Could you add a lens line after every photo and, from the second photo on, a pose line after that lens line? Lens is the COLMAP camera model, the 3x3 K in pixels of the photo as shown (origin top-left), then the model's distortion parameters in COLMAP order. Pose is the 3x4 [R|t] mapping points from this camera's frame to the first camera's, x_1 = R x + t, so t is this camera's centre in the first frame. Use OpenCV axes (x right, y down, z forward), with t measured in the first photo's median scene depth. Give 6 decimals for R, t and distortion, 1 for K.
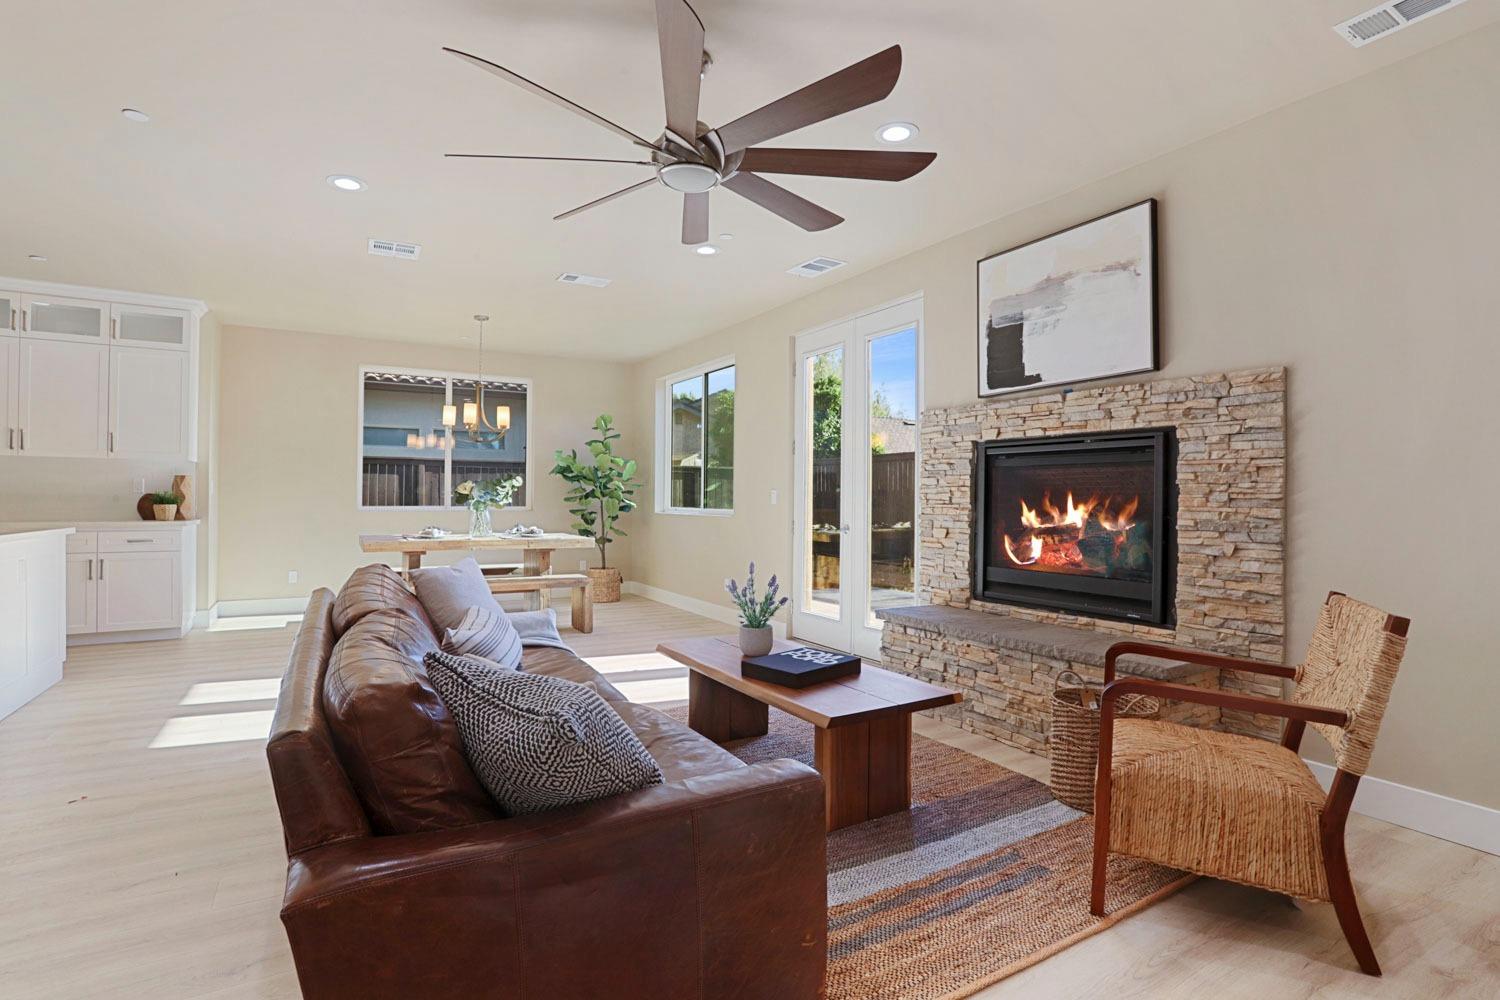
lens RADIAL K [[724.5, 0, 753.9], [0, 724.5, 497.0], [0, 0, 1]] dist [-0.091992, 0.041187]
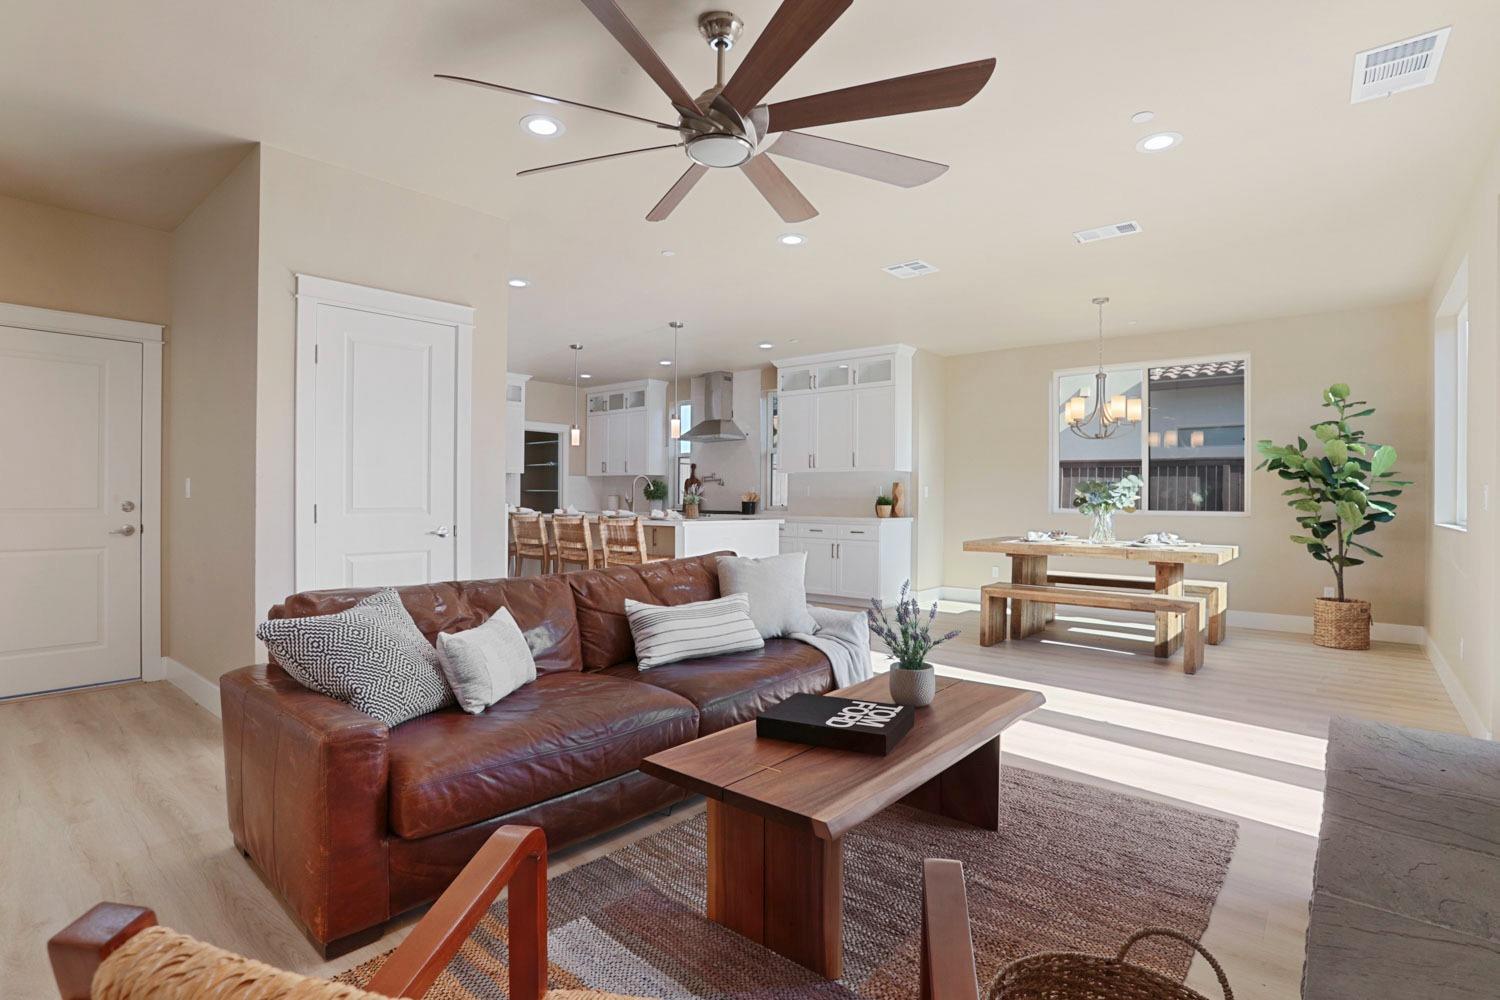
lens RADIAL K [[706.5, 0, 750.0], [0, 706.5, 500.0], [0, 0, 1]] dist [0.000214, -0.019585]
pose [[0.370967, -0.000050, -0.928646, 0.275366], [-0.004090, 0.999990, -0.001688, 0.004296], [0.928637, 0.004425, 0.370963, 0.250694]]
